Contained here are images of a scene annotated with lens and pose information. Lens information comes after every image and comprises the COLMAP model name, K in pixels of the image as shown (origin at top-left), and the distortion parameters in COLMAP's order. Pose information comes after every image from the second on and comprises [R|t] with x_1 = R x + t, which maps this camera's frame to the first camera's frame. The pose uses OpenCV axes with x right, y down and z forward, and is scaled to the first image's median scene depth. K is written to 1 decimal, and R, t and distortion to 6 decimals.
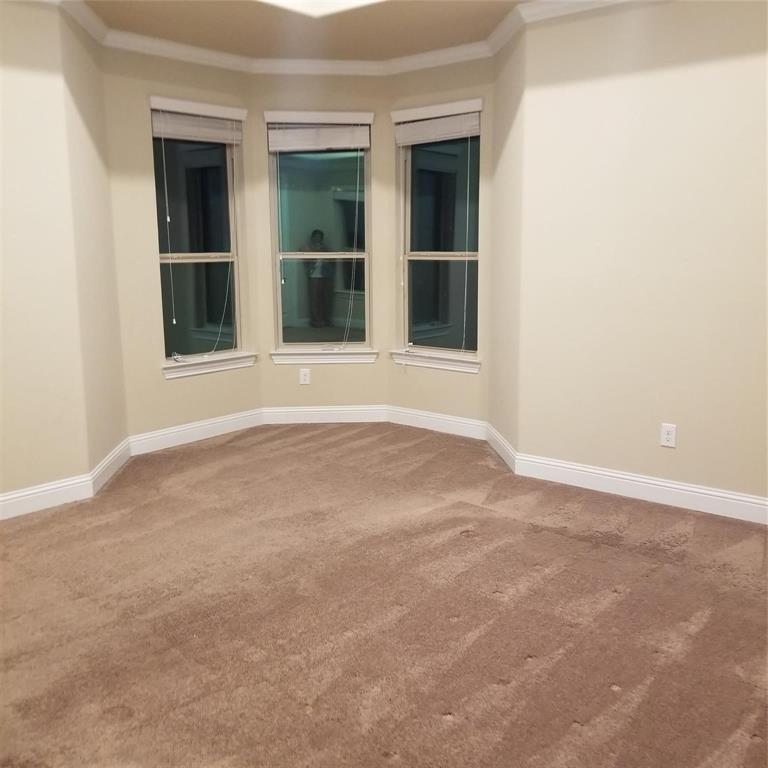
lens RADIAL K [[825.9, 0, 379.4], [0, 825.9, 383.8], [0, 0, 1]] dist [-0.018685, 0.000000]
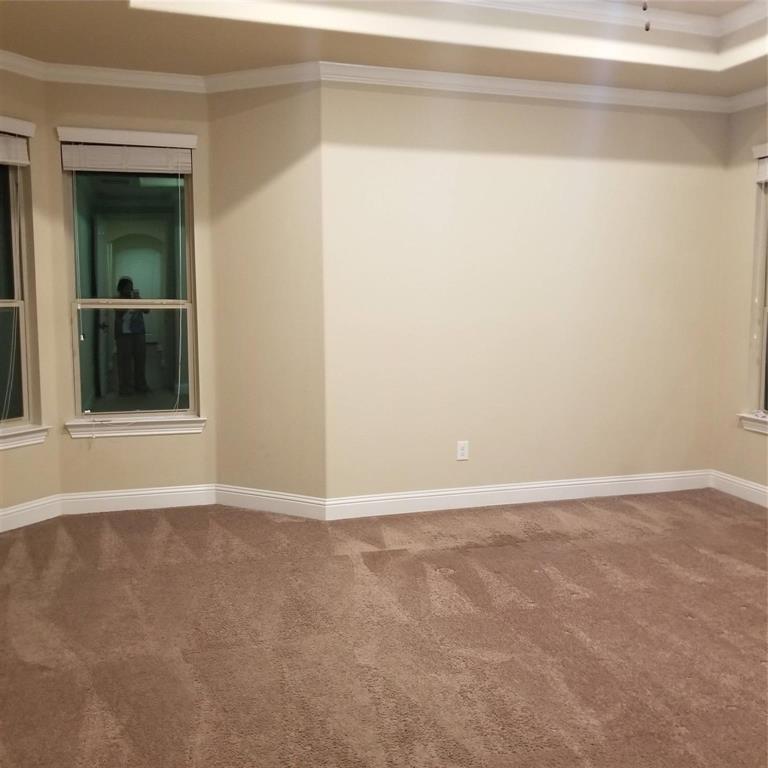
lens RADIAL K [[825.9, 0, 378.8], [0, 825.9, 385.5], [0, 0, 1]] dist [-0.018685, 0.000000]
pose [[0.495750, -0.085516, 0.864245, -0.583313], [0.139882, 0.990010, 0.017721, -0.054852], [-0.857126, 0.112107, 0.502759, 0.383907]]
